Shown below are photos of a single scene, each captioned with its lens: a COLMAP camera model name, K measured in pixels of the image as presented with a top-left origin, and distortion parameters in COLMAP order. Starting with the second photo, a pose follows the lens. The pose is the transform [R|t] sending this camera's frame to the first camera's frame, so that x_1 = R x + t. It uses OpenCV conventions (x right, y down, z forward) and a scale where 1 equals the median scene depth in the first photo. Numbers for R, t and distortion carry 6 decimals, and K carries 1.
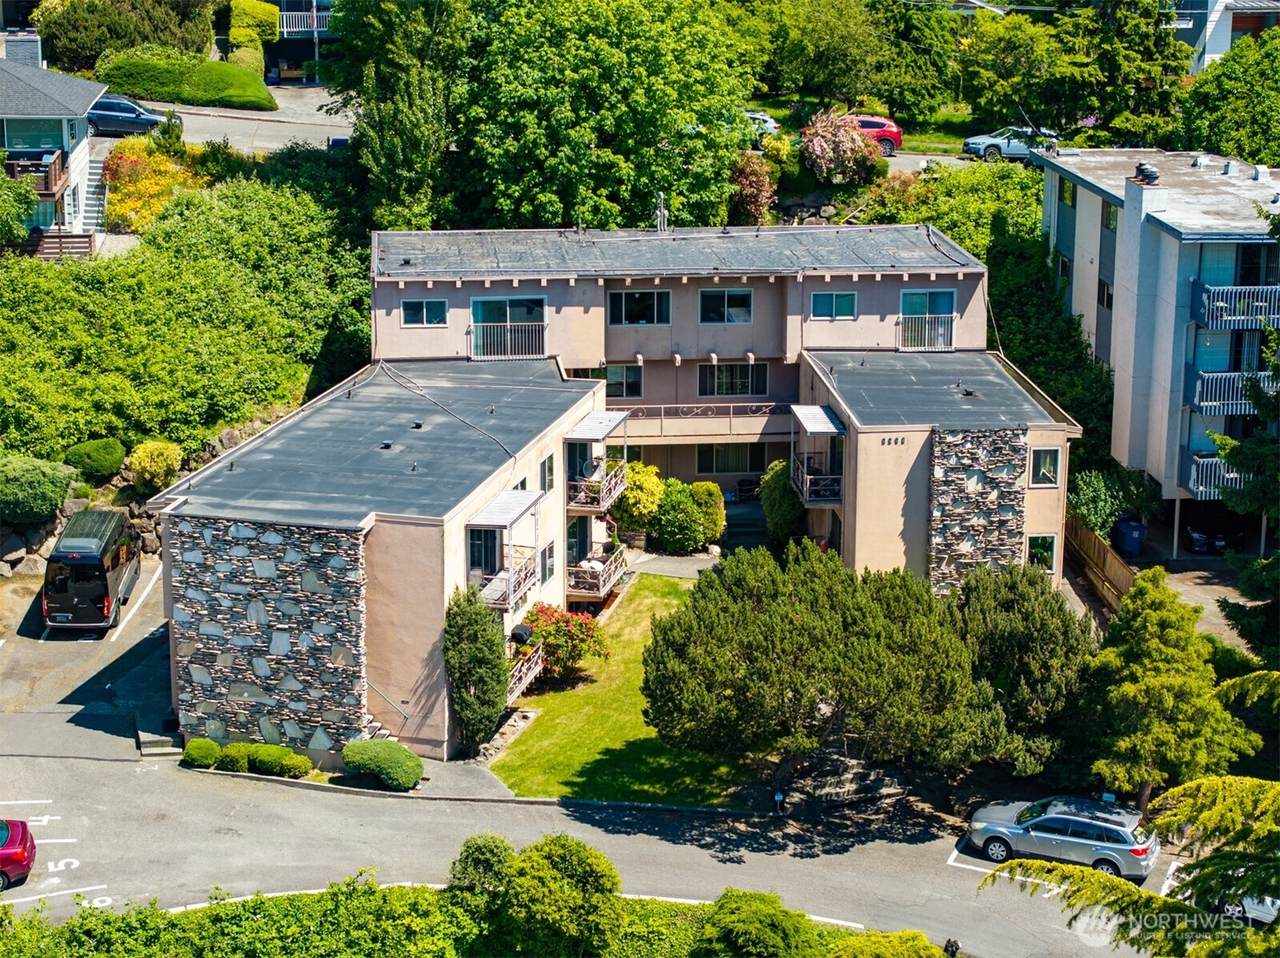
lens RADIAL K [[2602.1, 0, 640.0], [0, 2602.1, 479.0], [0, 0, 1]] dist [-0.154411, 0.876556]
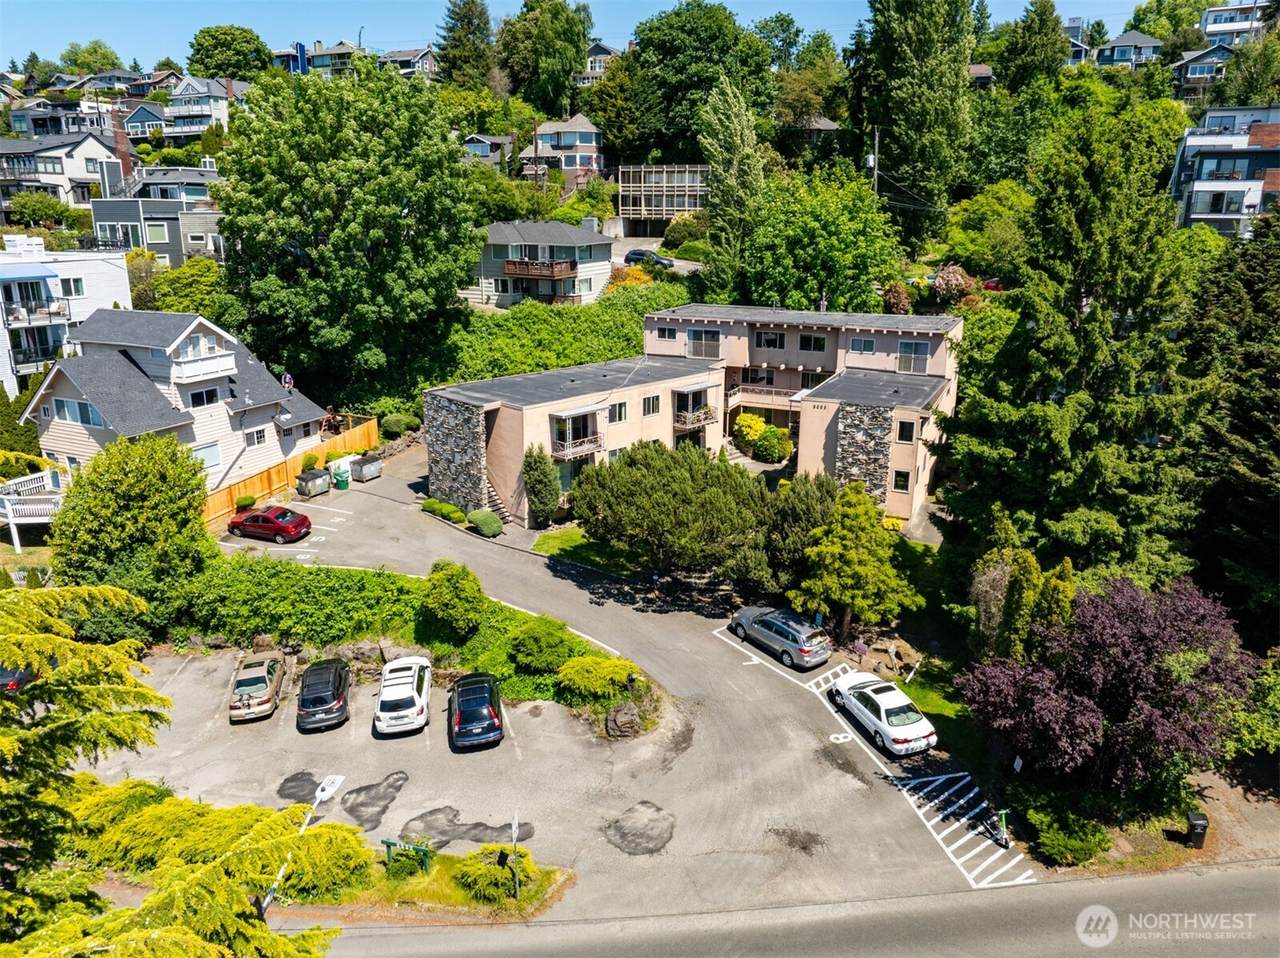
lens RADIAL K [[903.5, 0, 640.0], [0, 903.5, 479.0], [0, 0, 1]] dist [-0.016313, -0.001164]
pose [[0.864306, 0.144033, -0.481903, 0.277408], [-0.132452, 0.989480, 0.058184, 0.014241], [0.485214, 0.013540, 0.874291, 0.350399]]
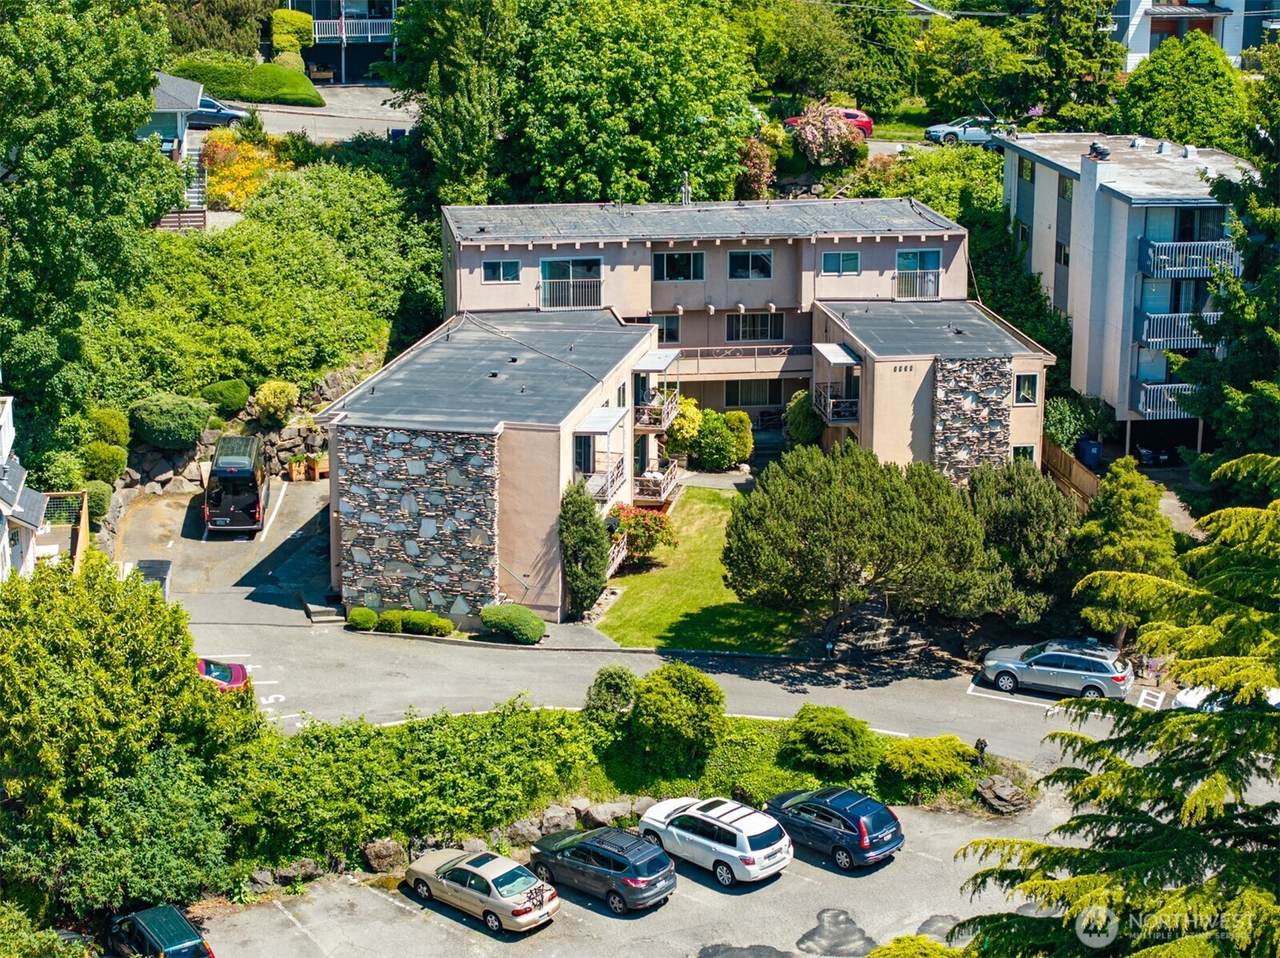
lens RADIAL K [[2602.1, 0, 640.0], [0, 2602.1, 479.0], [0, 0, 1]] dist [-0.154411, 0.876556]
pose [[0.999001, -0.012088, 0.043024, -0.073216], [0.012187, 0.999924, -0.002047, 0.035314], [-0.042996, 0.002570, 0.999072, -0.199253]]
